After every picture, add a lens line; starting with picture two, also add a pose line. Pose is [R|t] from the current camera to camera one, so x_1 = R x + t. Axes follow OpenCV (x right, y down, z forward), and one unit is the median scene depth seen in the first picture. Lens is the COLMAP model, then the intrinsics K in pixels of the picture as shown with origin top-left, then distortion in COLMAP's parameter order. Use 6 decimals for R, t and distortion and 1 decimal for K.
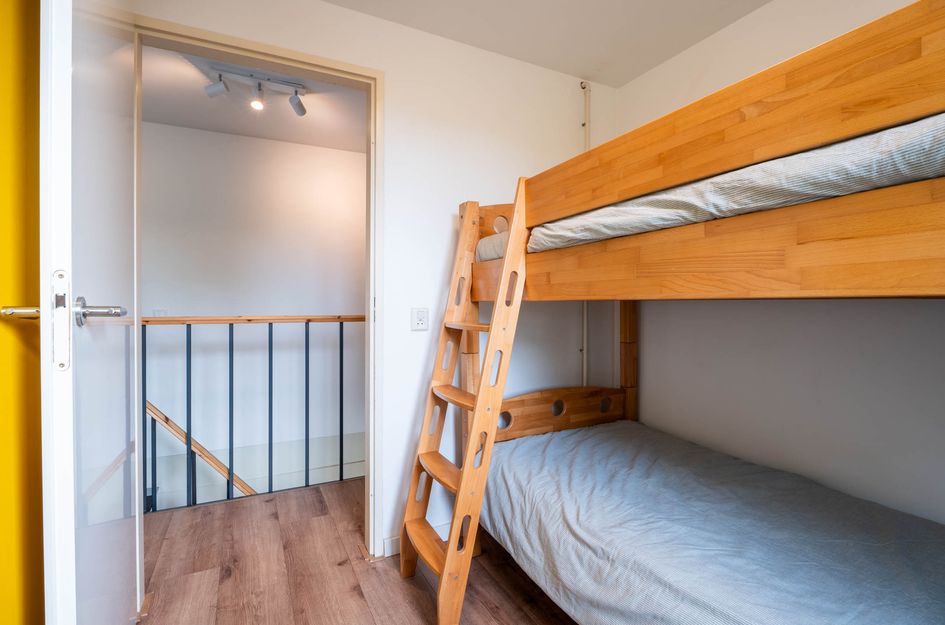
lens RADIAL K [[459.9, 0, 472.5], [0, 459.9, 312.5], [0, 0, 1]] dist [-0.000454, -0.000045]
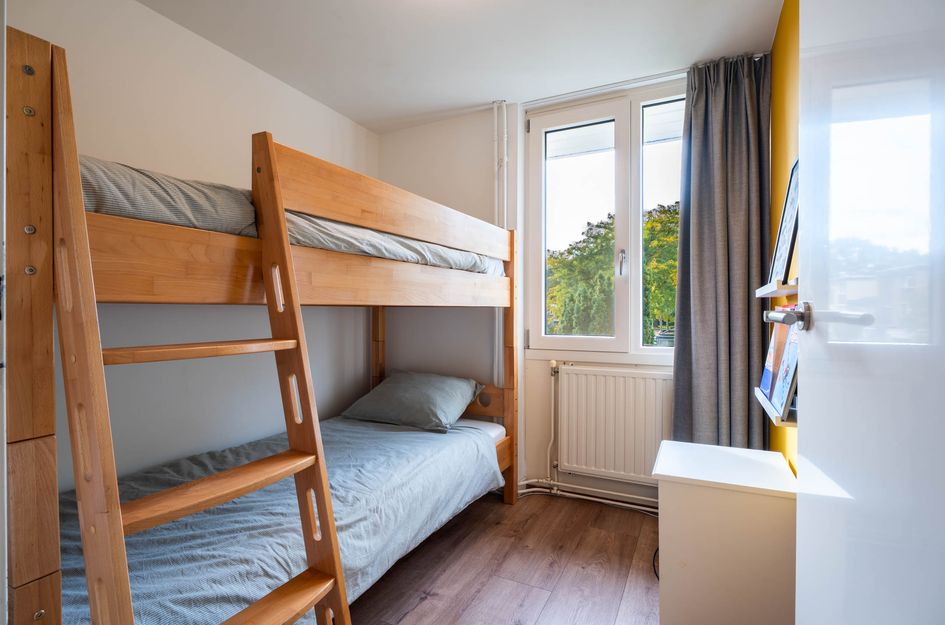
lens RADIAL K [[463.7, 0, 472.5], [0, 463.7, 312.5], [0, 0, 1]] dist [-0.000043, -0.000012]
pose [[-0.596399, -0.008825, 0.802640, -0.879202], [0.008940, 0.999805, 0.017636, -0.026897], [-0.802638, 0.017694, -0.596203, 1.533310]]
